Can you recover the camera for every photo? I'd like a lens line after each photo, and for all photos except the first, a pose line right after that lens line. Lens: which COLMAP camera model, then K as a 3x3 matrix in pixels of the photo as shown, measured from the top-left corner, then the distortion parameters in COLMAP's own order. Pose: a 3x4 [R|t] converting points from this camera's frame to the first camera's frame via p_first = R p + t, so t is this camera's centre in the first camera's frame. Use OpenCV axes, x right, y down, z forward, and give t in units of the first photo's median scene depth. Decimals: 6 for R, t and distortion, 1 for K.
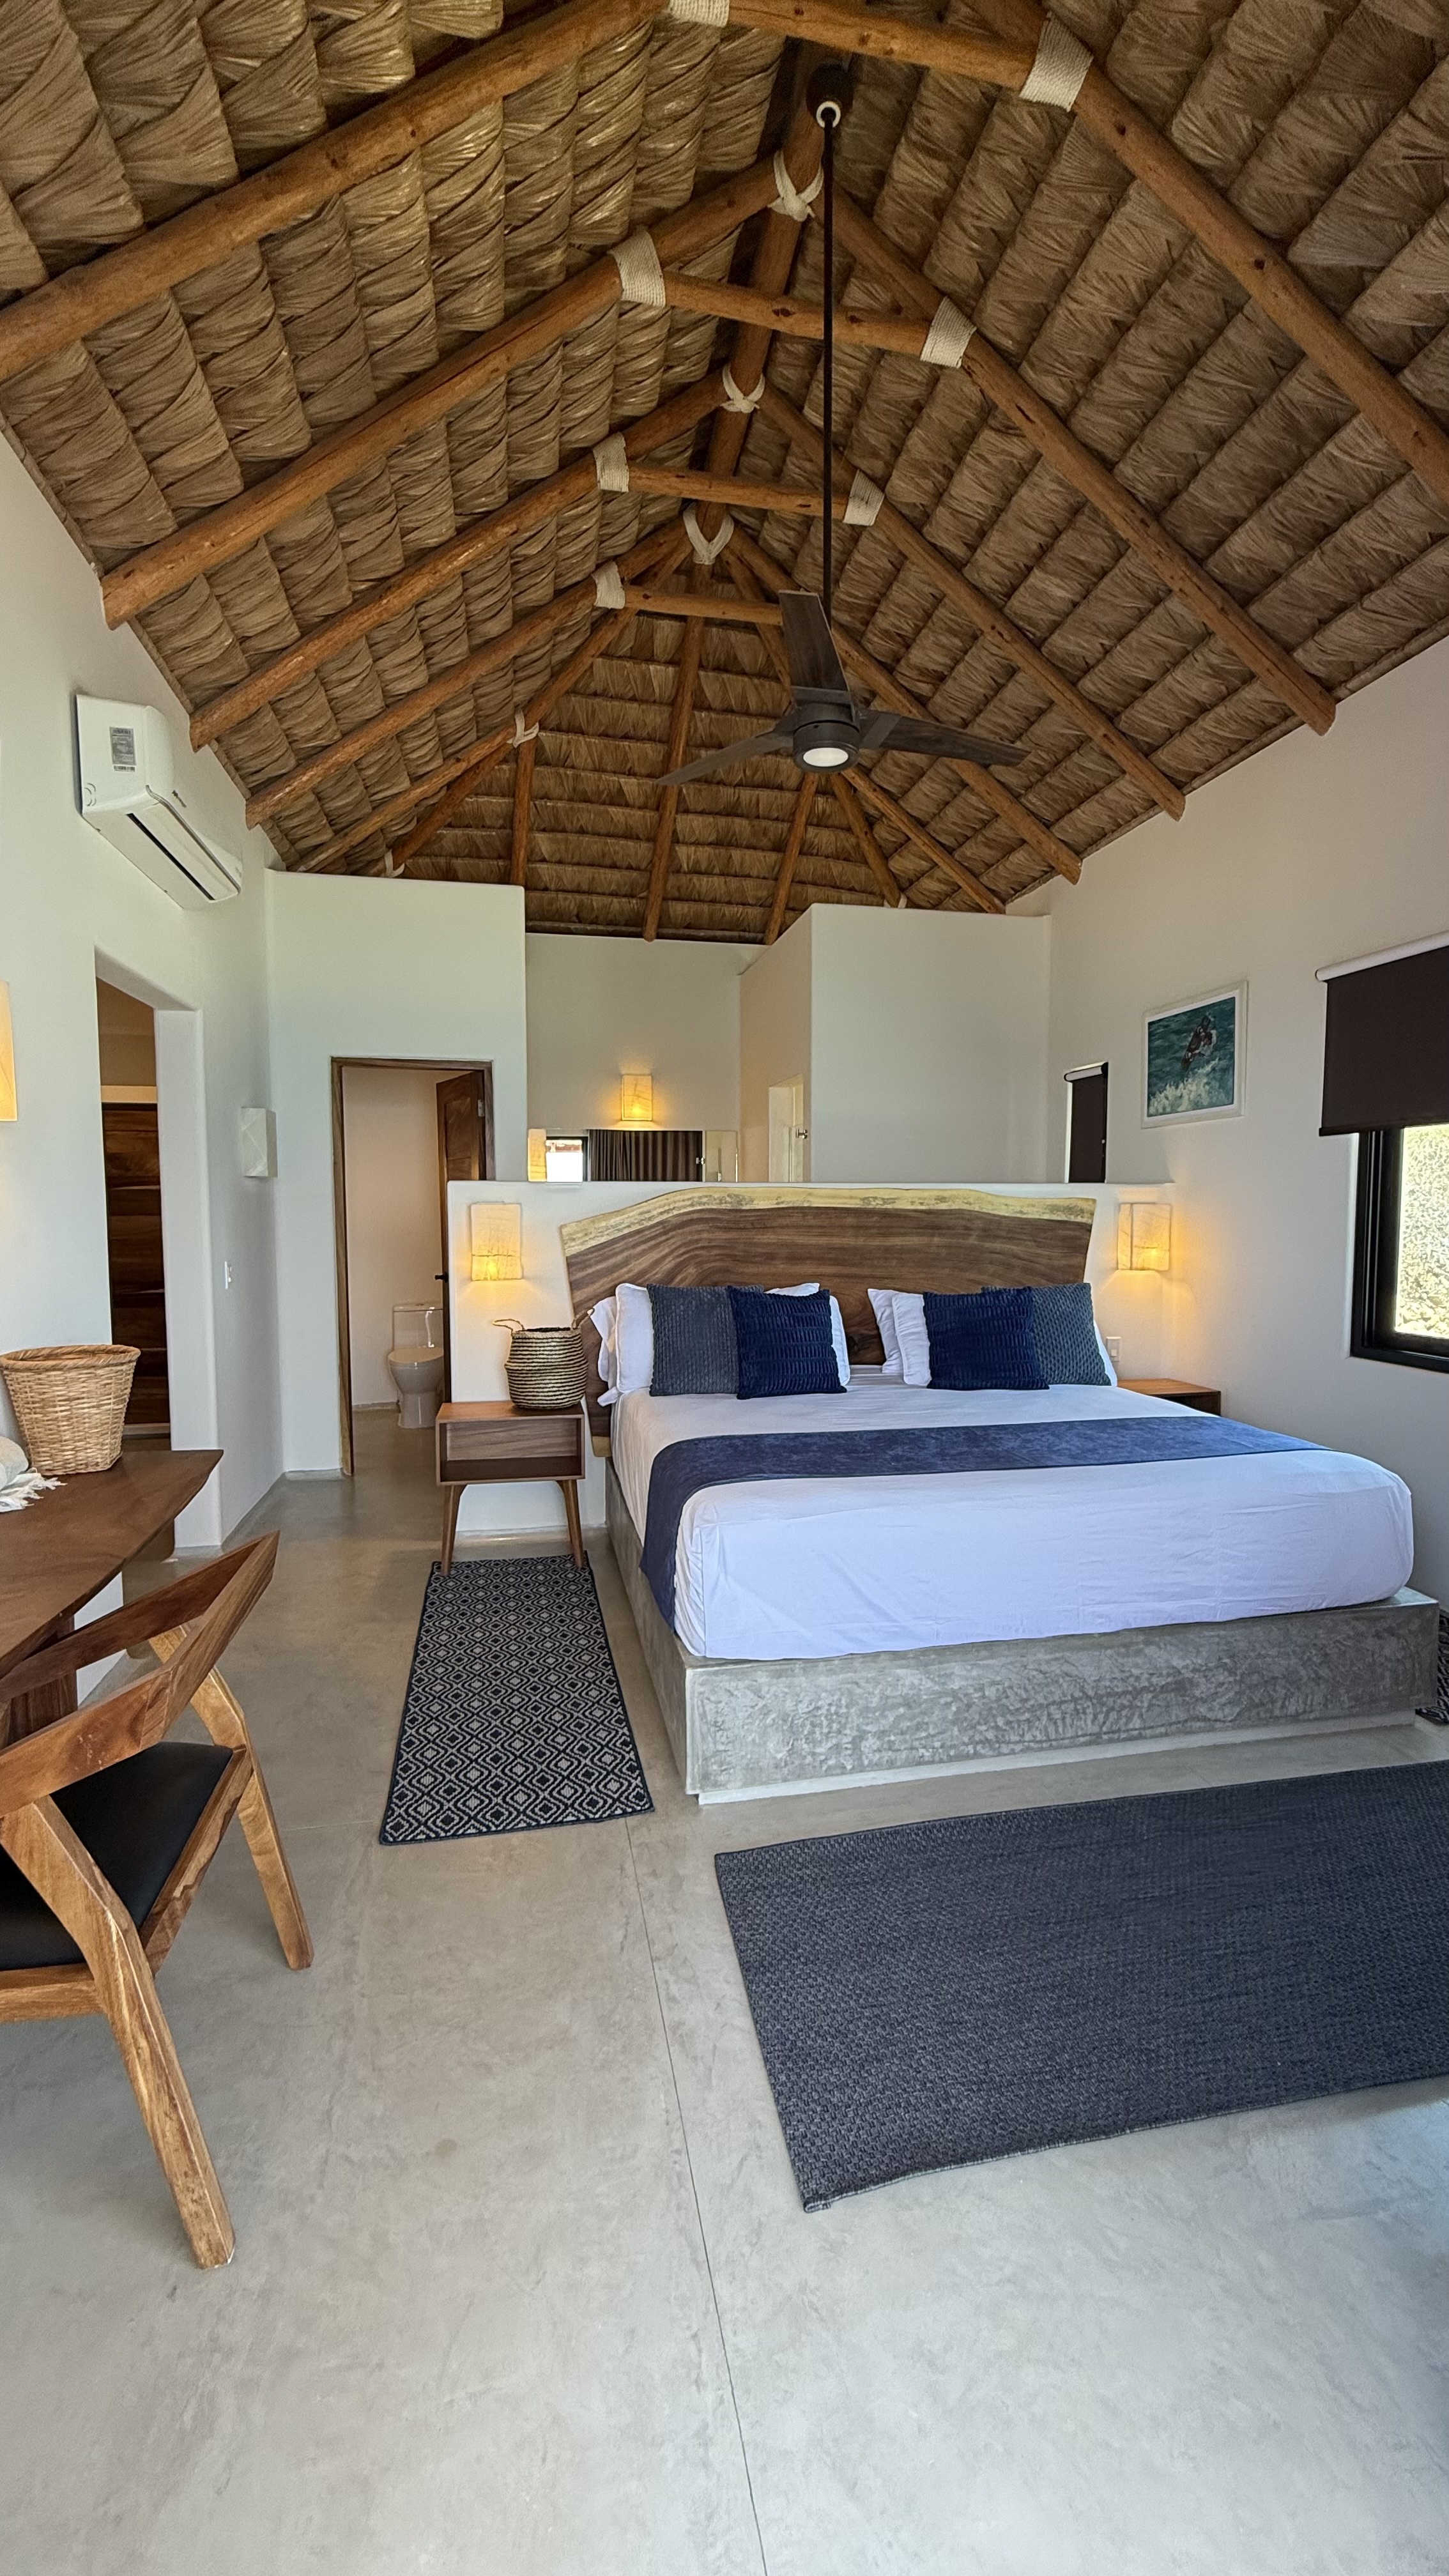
lens RADIAL K [[1029.6, 0, 729.5], [0, 1029.6, 1255.7], [0, 0, 1]] dist [-0.001103, 0.000758]
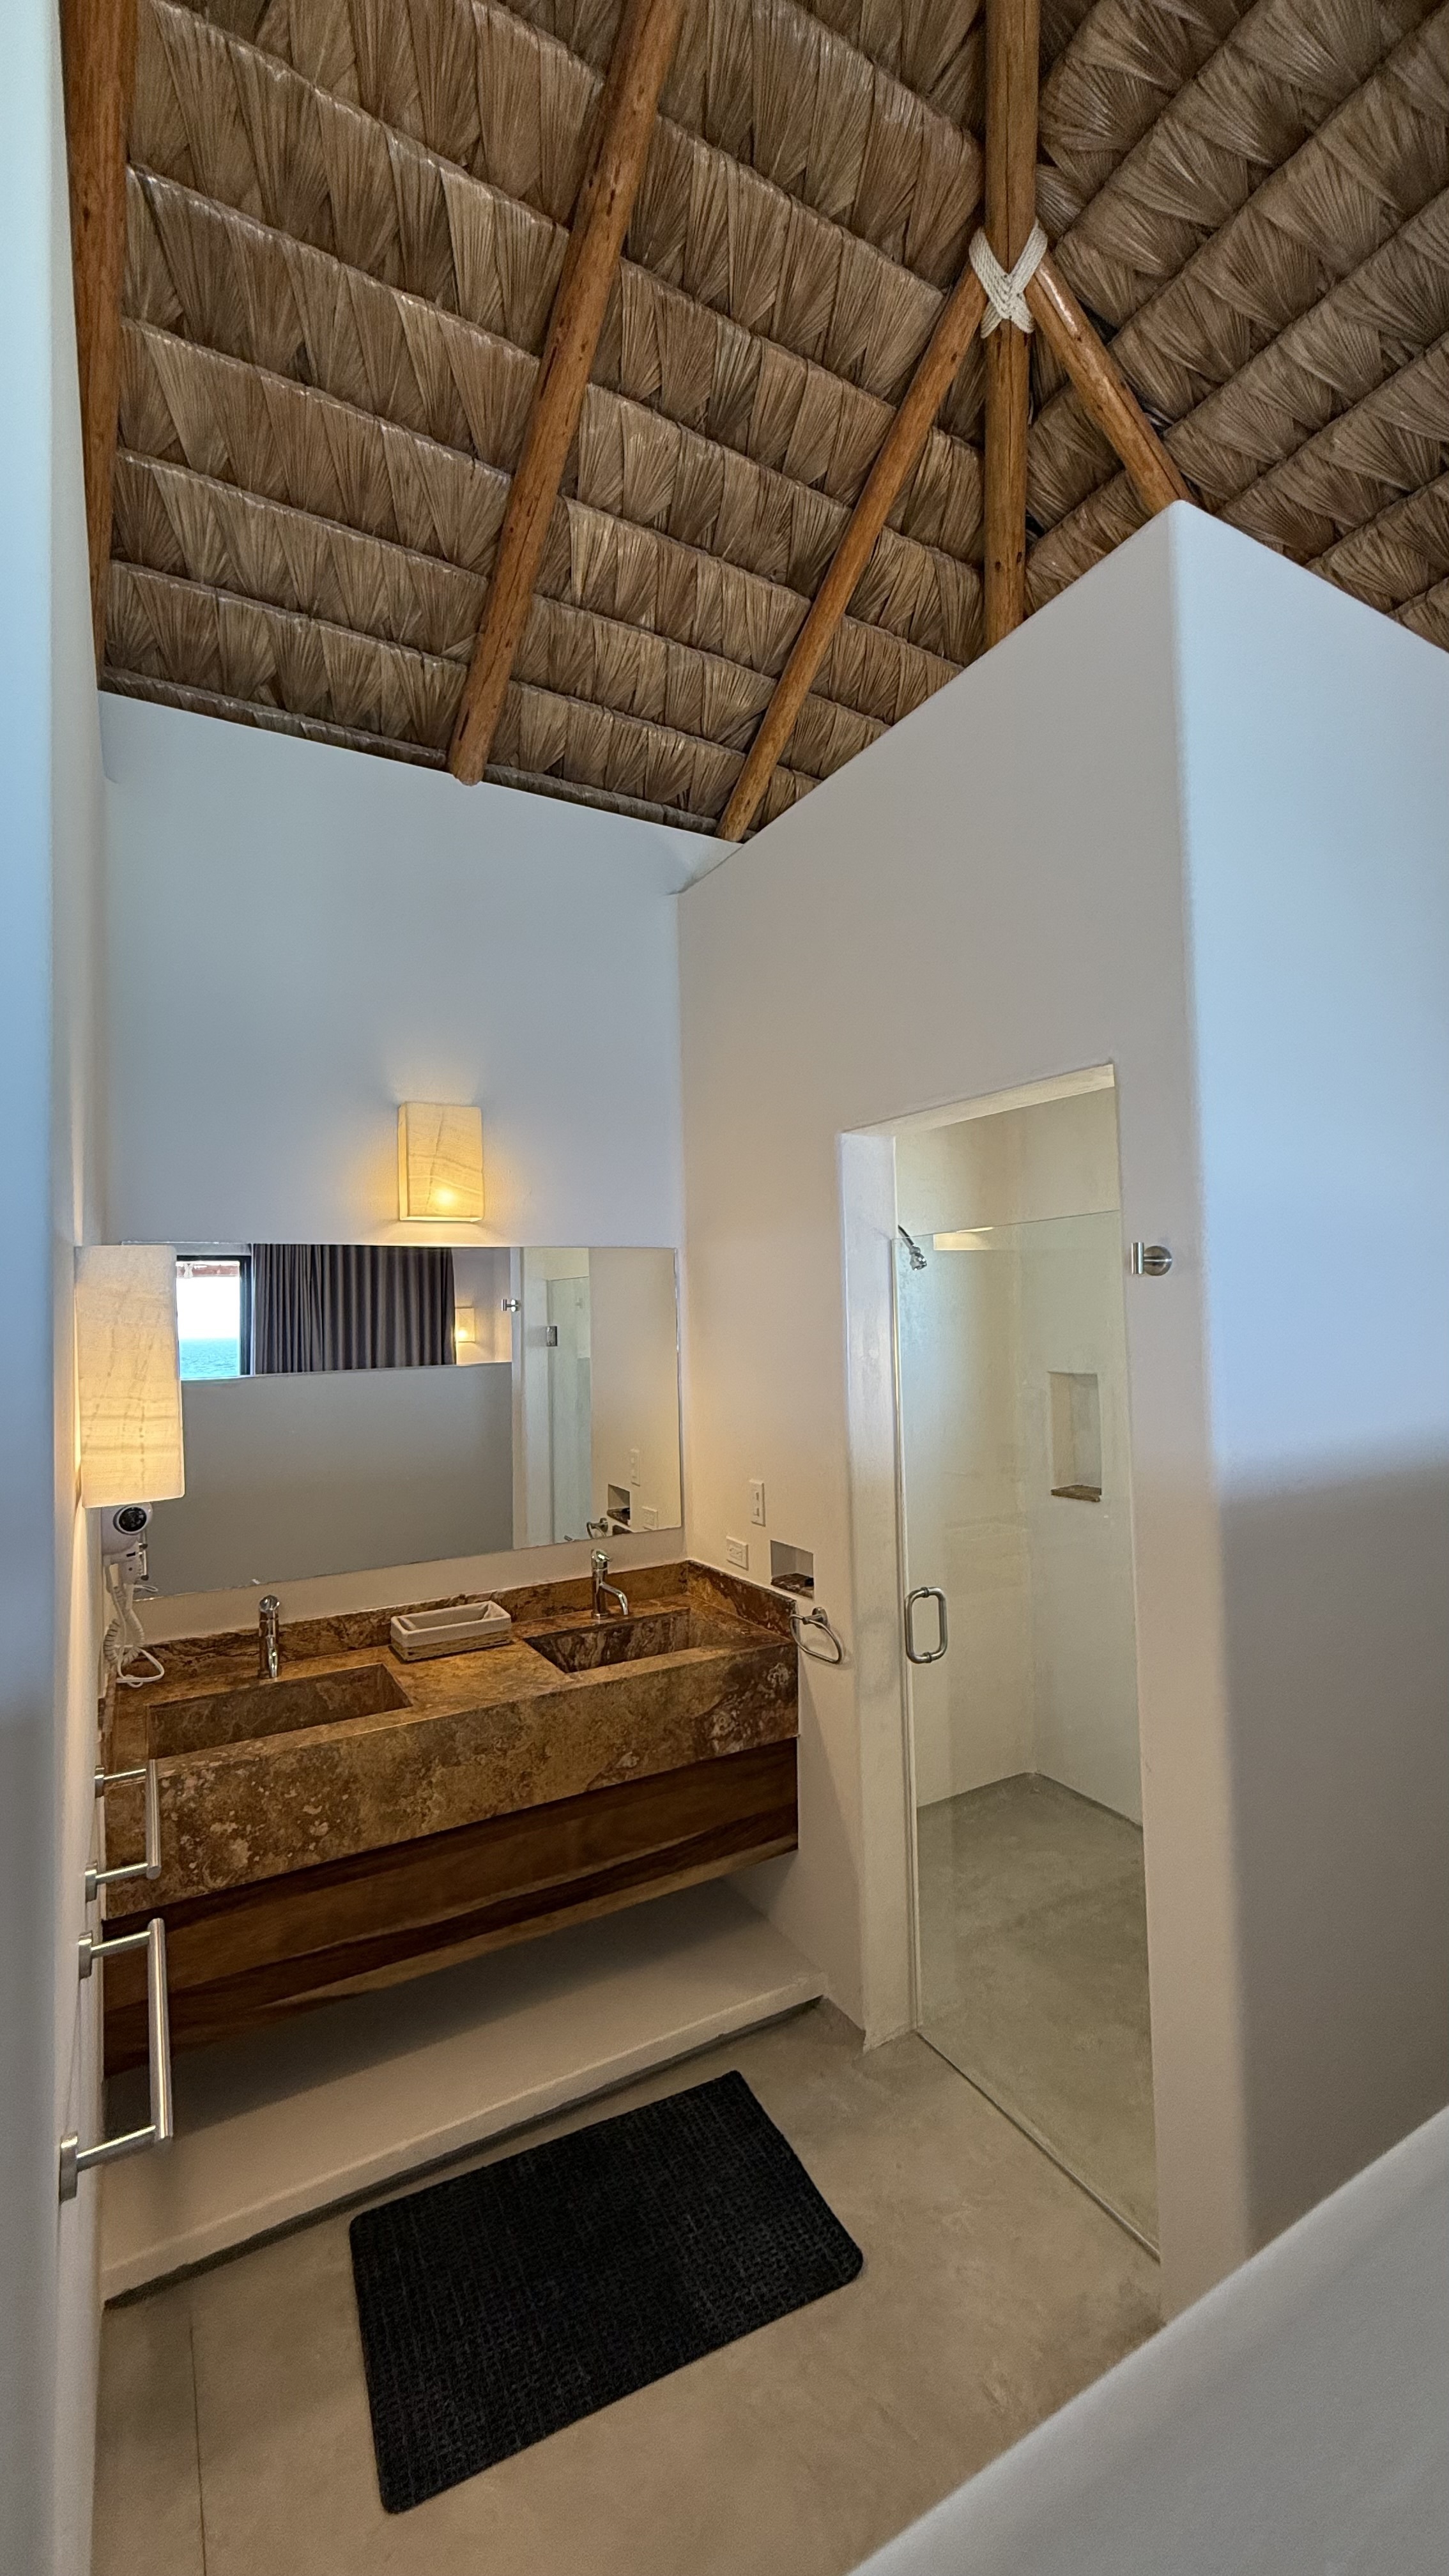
lens RADIAL K [[1029.6, 0, 723.2], [0, 1029.6, 1286.7], [0, 0, 1]] dist [-0.001103, 0.000758]
pose [[0.952102, -0.002356, 0.305772, -0.172079], [0.028244, 0.996373, -0.080268, -0.118555], [-0.304474, 0.085060, 0.948715, 0.978406]]
